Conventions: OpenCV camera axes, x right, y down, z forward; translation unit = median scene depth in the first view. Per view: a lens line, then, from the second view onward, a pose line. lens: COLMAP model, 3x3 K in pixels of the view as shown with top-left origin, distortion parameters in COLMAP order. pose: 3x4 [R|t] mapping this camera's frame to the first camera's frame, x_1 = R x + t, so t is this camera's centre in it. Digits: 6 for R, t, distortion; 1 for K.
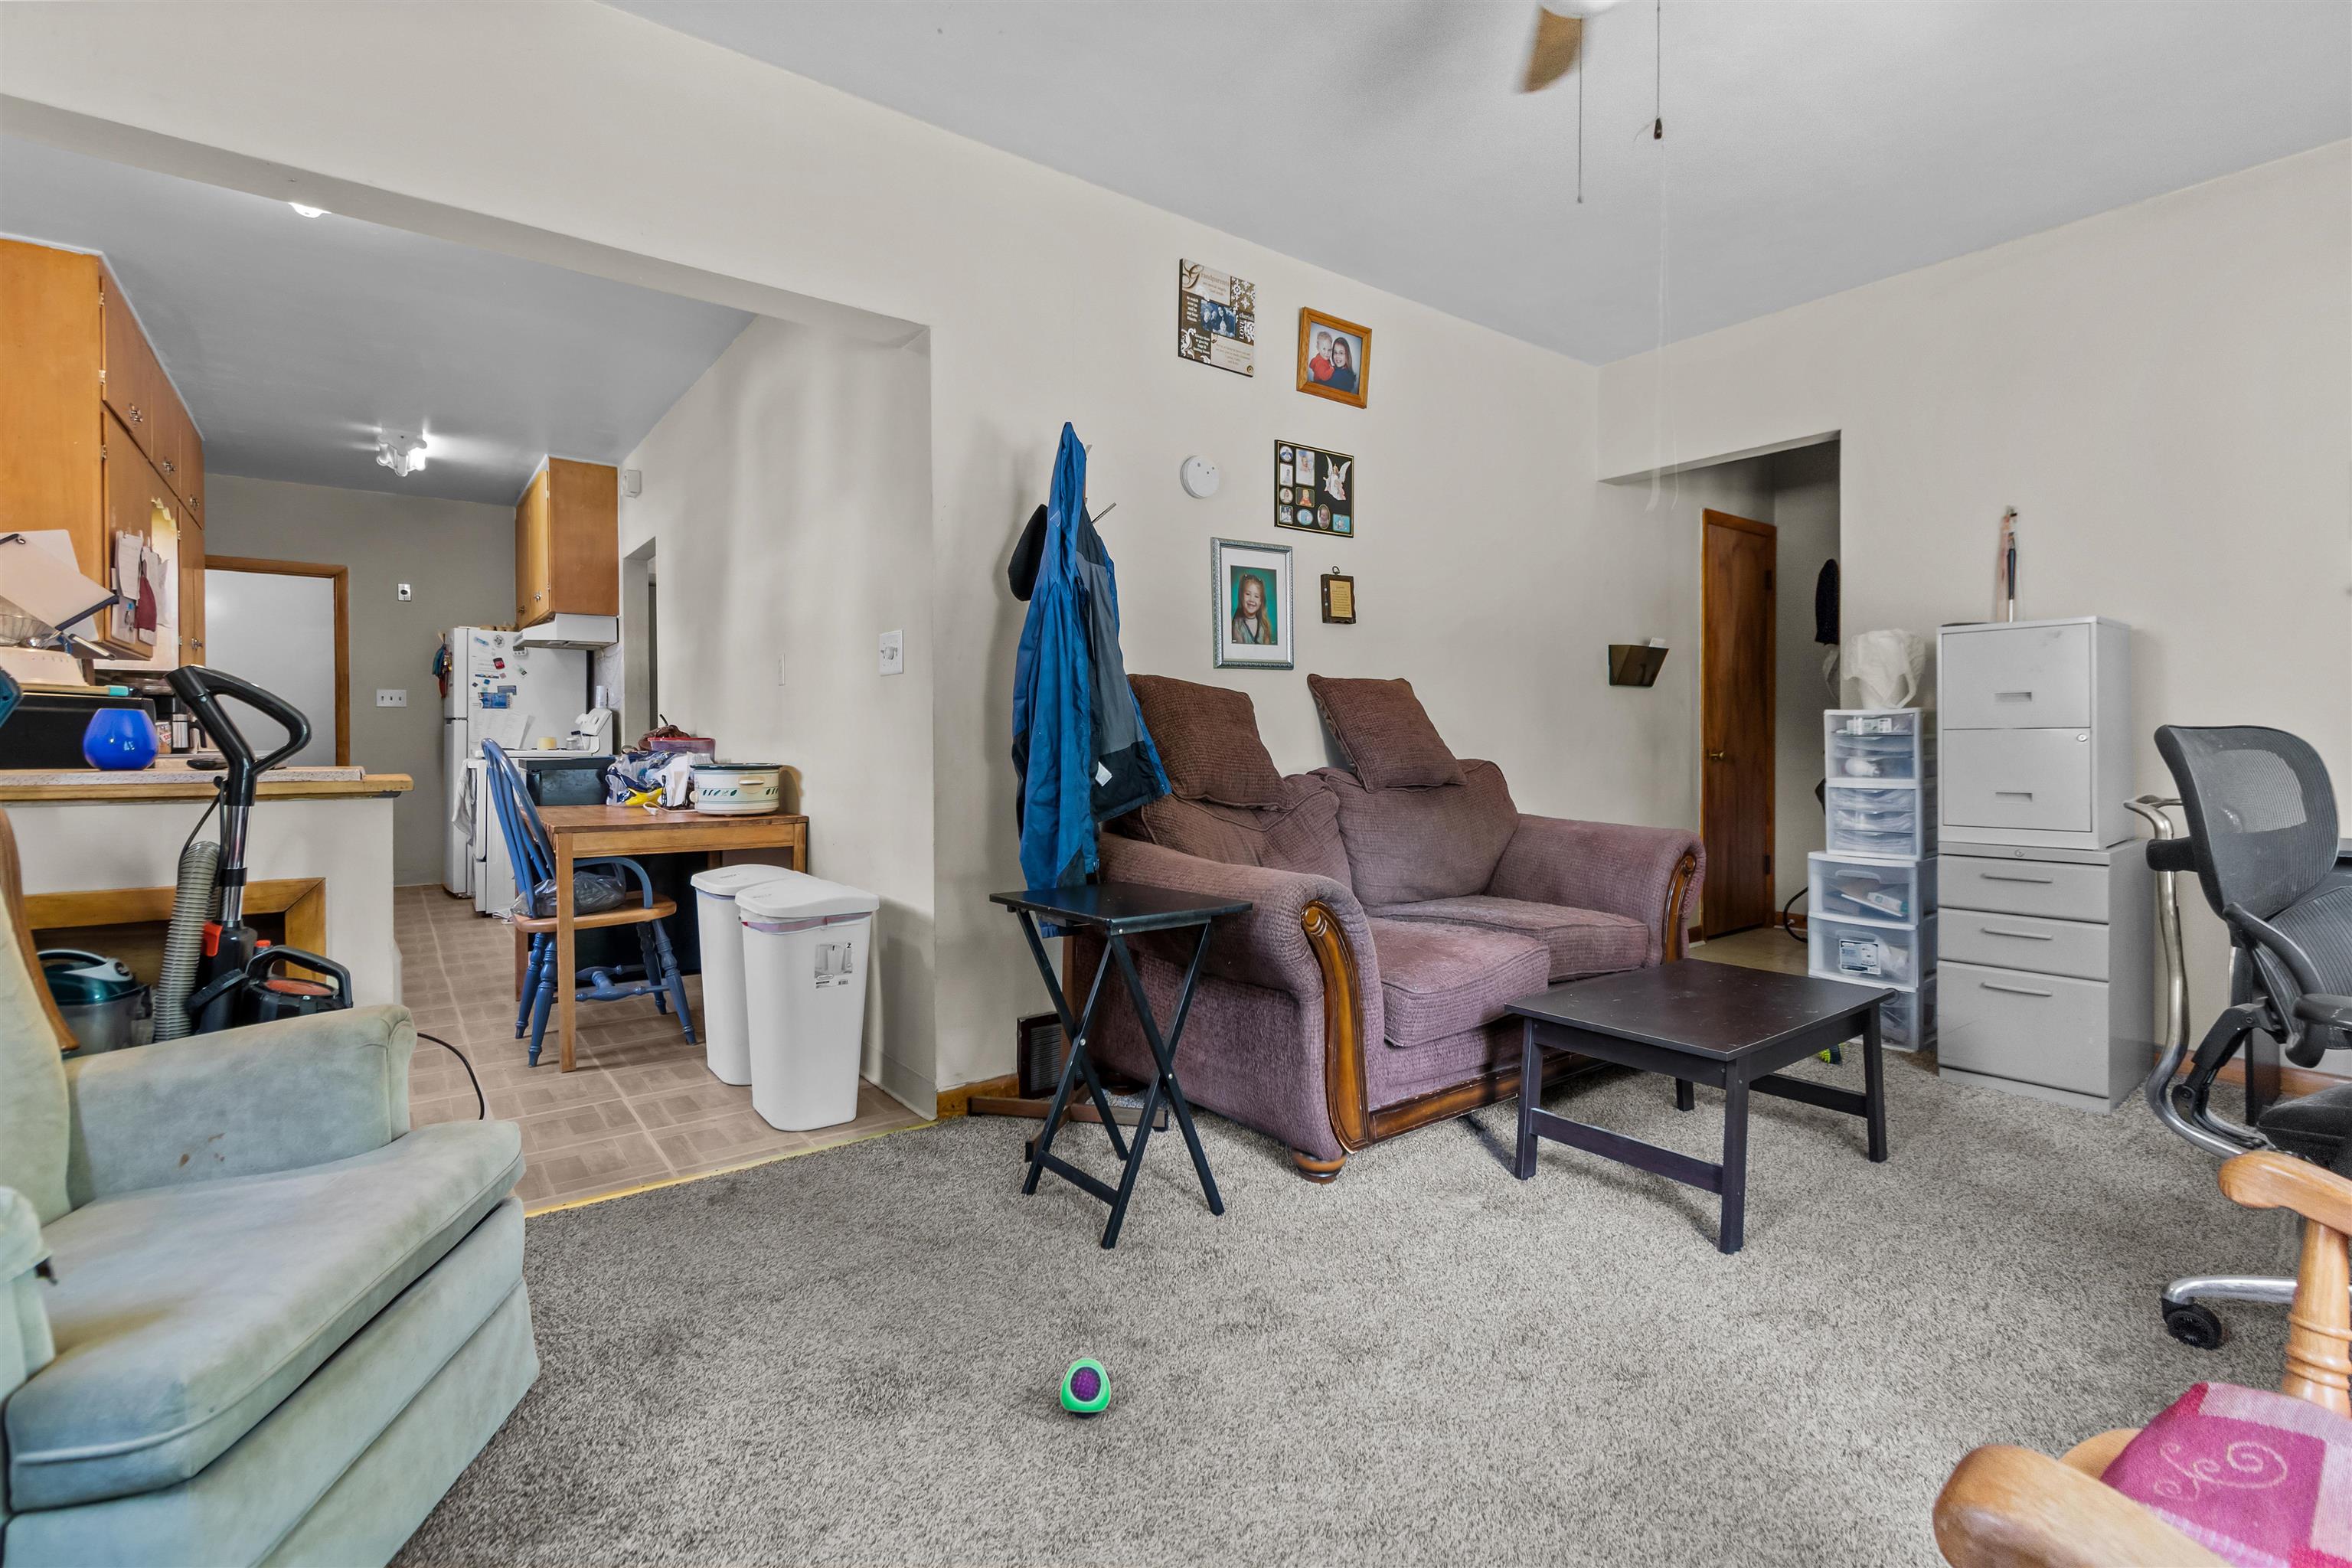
lens RADIAL K [[1069.2, 0, 1196.1], [0, 1069.2, 766.1], [0, 0, 1]] dist [-0.000037, -0.000717]
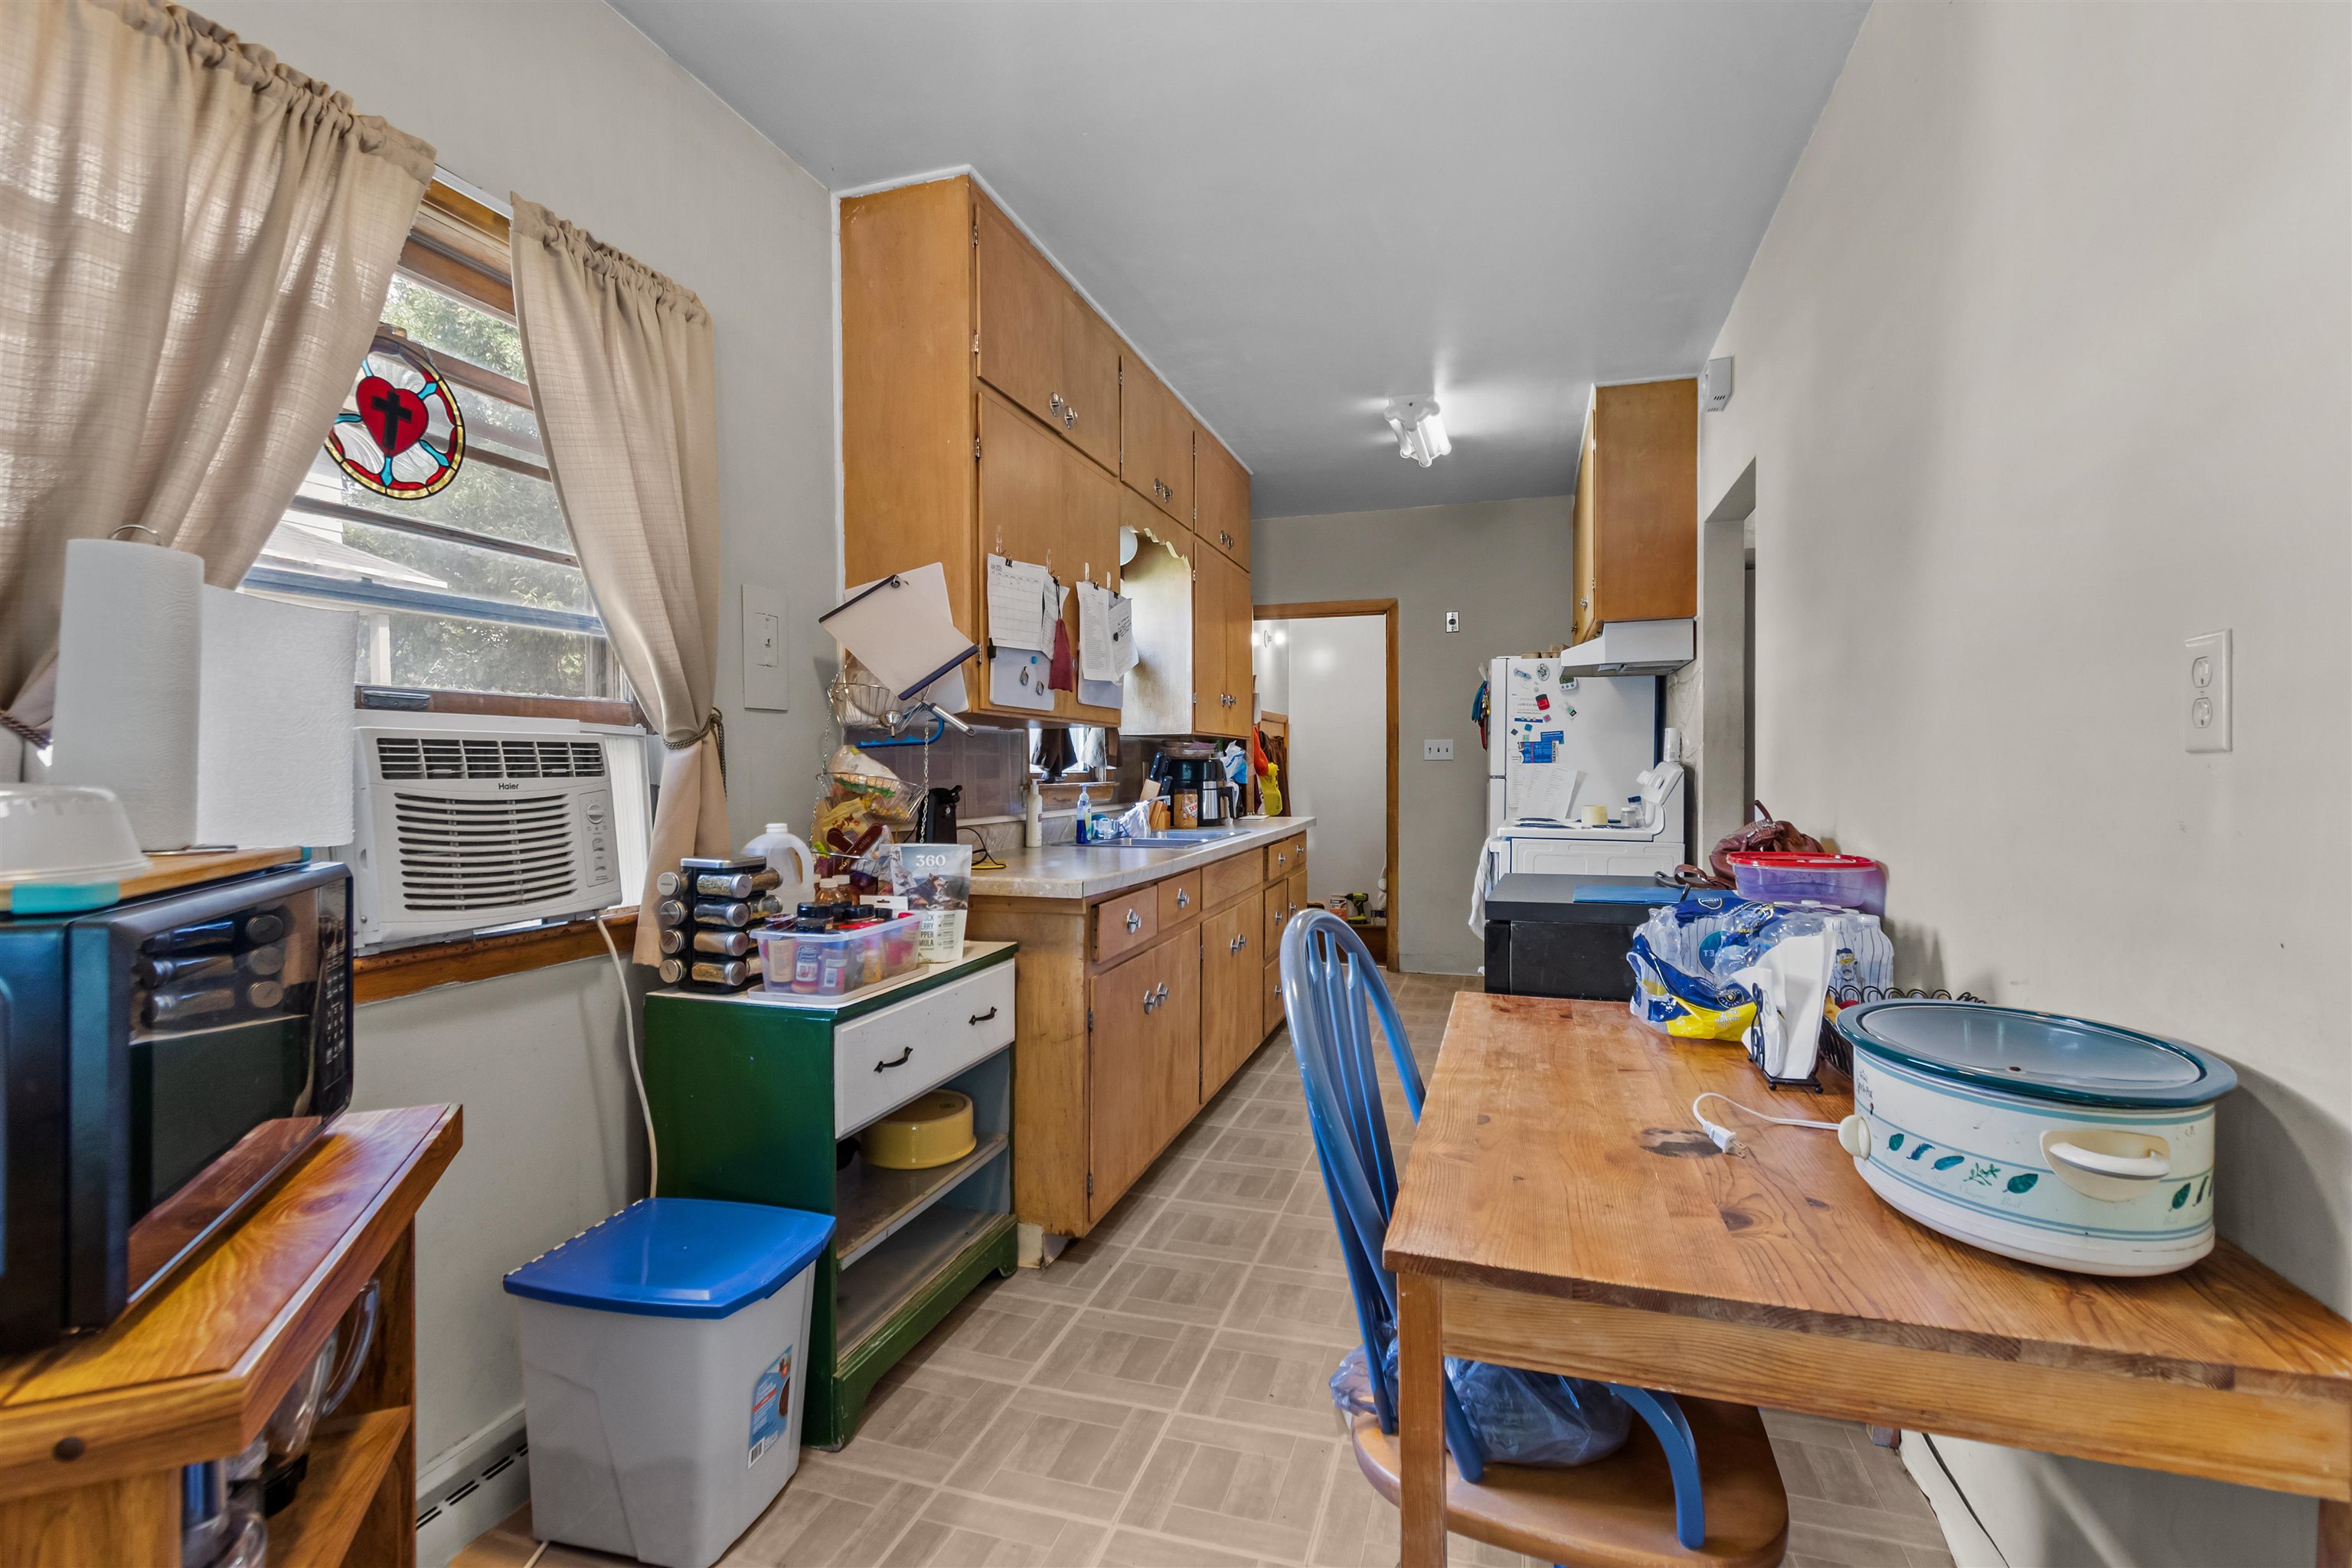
lens RADIAL K [[1069.2, 0, 1190.8], [0, 1069.2, 780.9], [0, 0, 1]] dist [-0.000037, -0.000717]
pose [[0.572975, 0.007518, -0.819539, -0.199604], [-0.013374, 0.999911, -0.000178, -0.040795], [0.819464, 0.011062, 0.573024, 0.407114]]
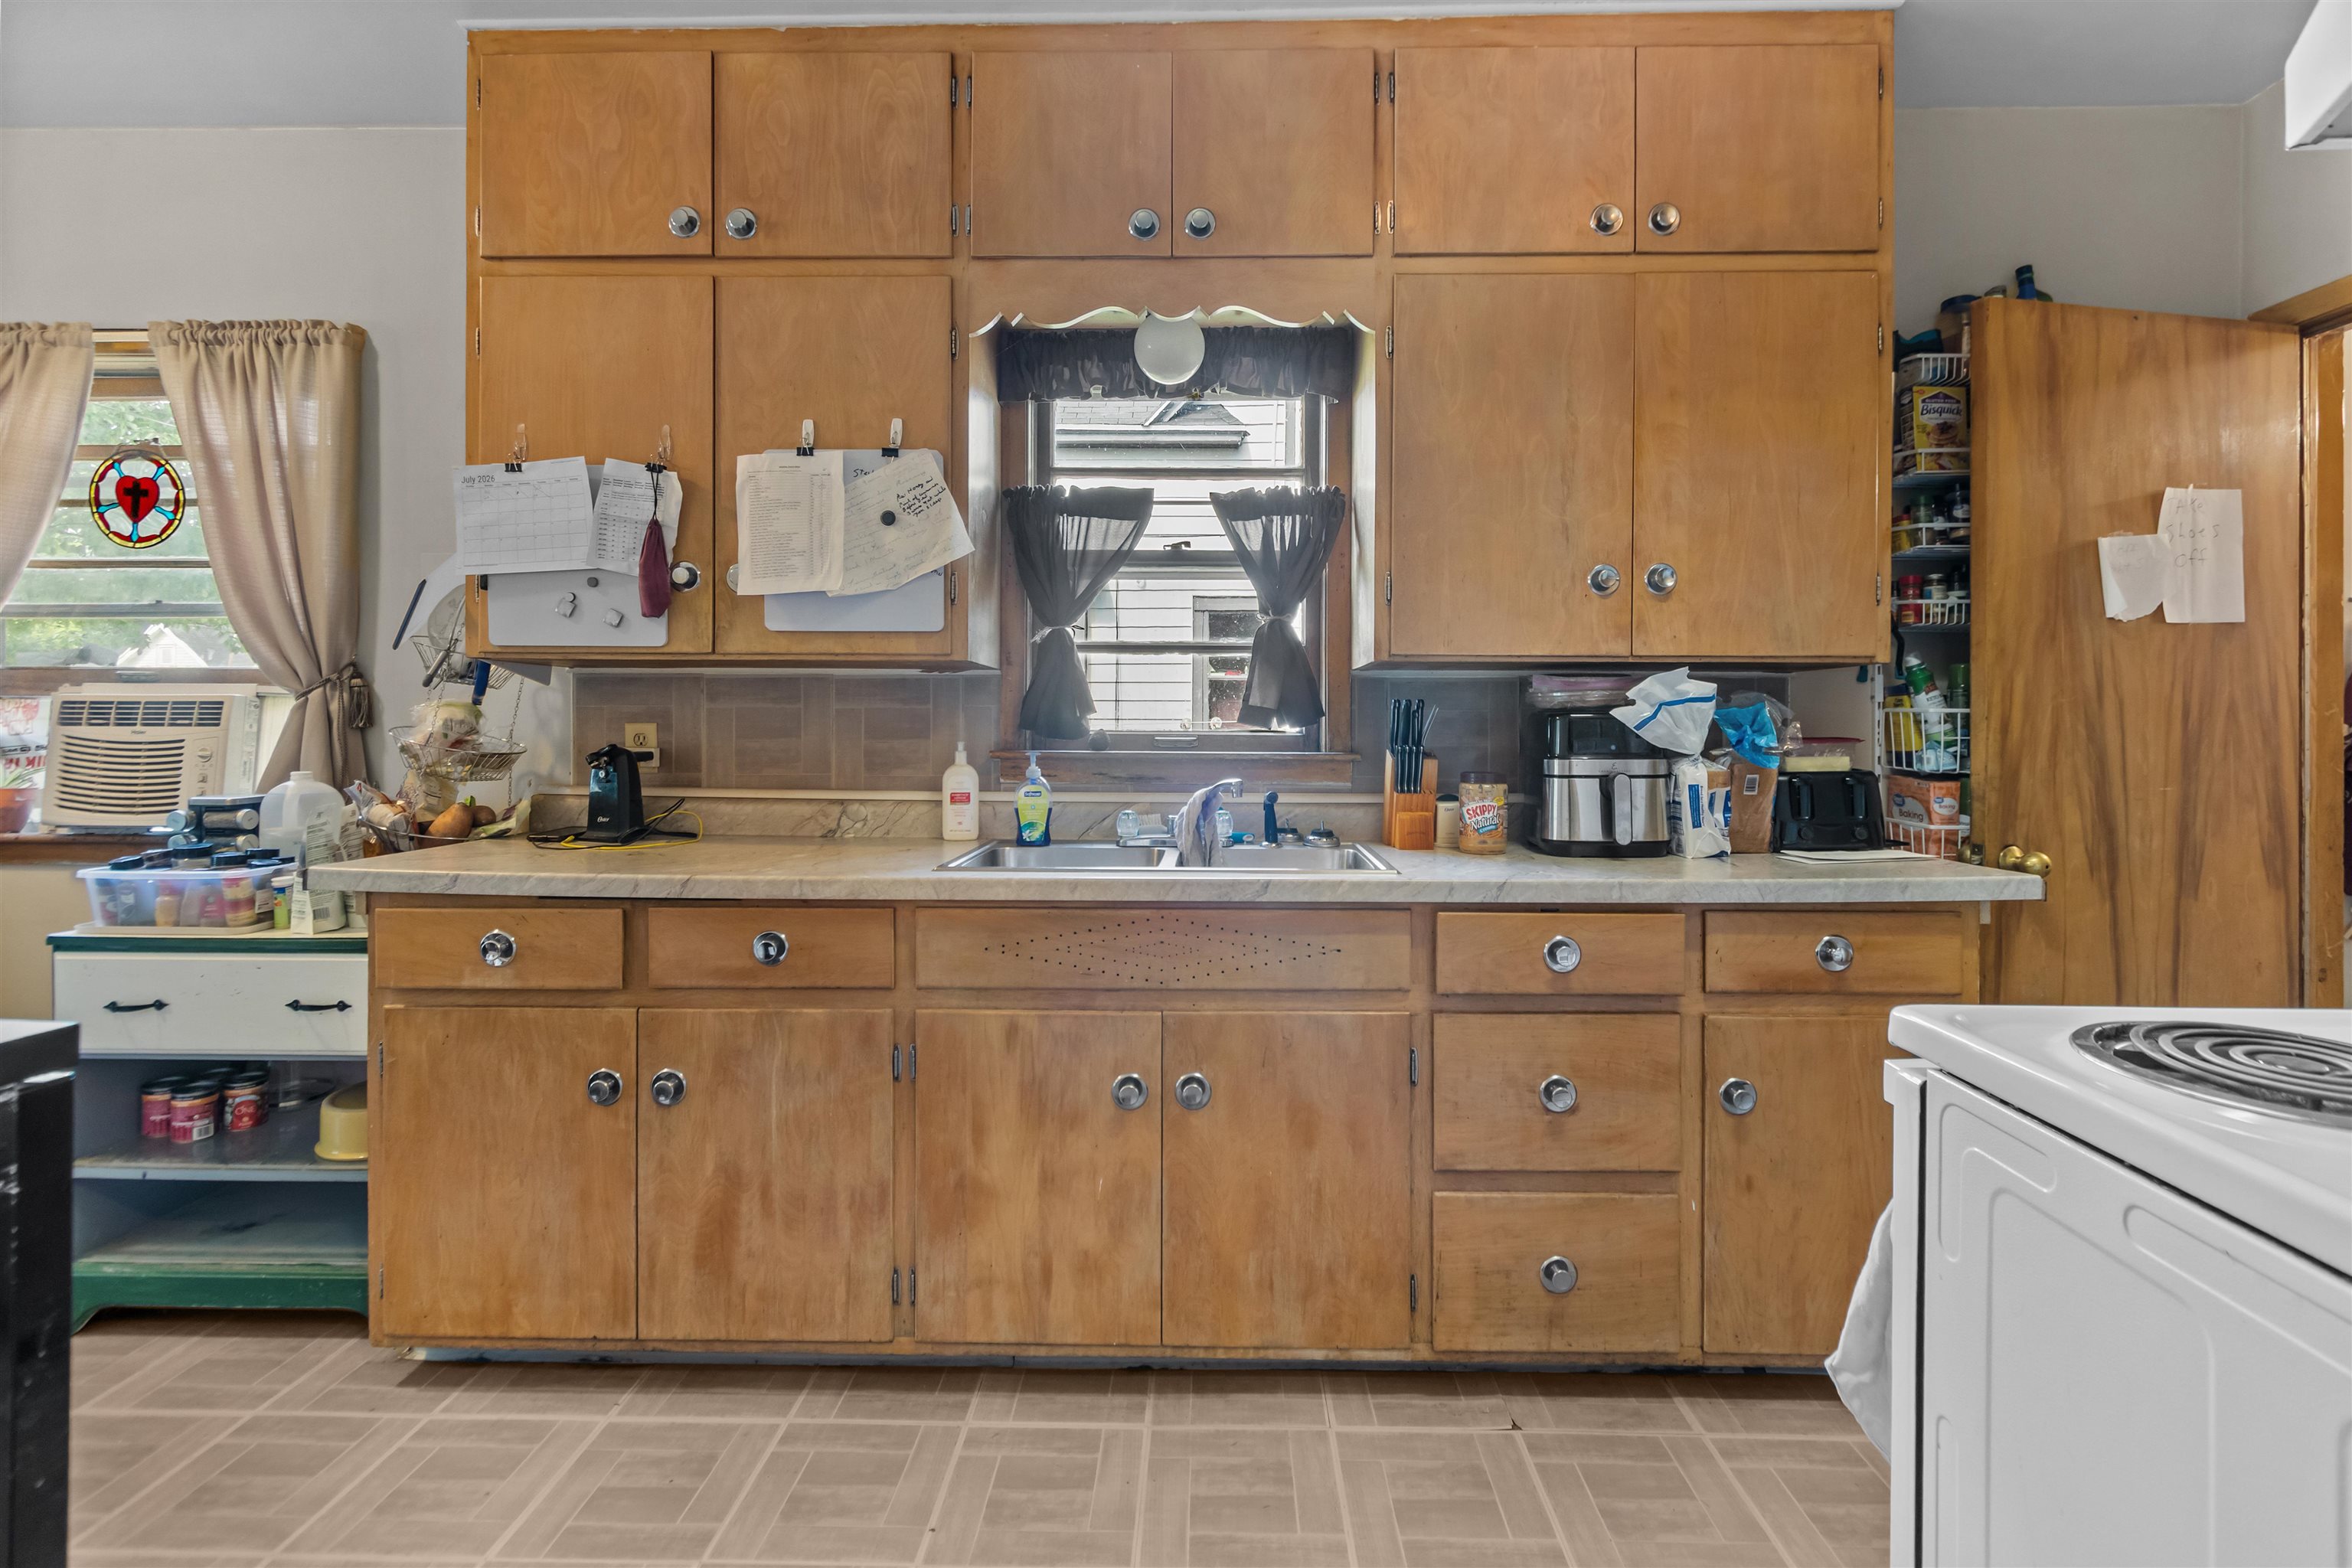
lens RADIAL K [[1069.2, 0, 1183.2], [0, 1069.2, 722.0], [0, 0, 1]] dist [-0.000037, -0.000717]
pose [[-0.627749, -0.004875, -0.778400, -0.461749], [-0.021698, 0.999701, 0.011238, -0.053906], [0.778113, 0.023944, -0.627668, 0.977373]]
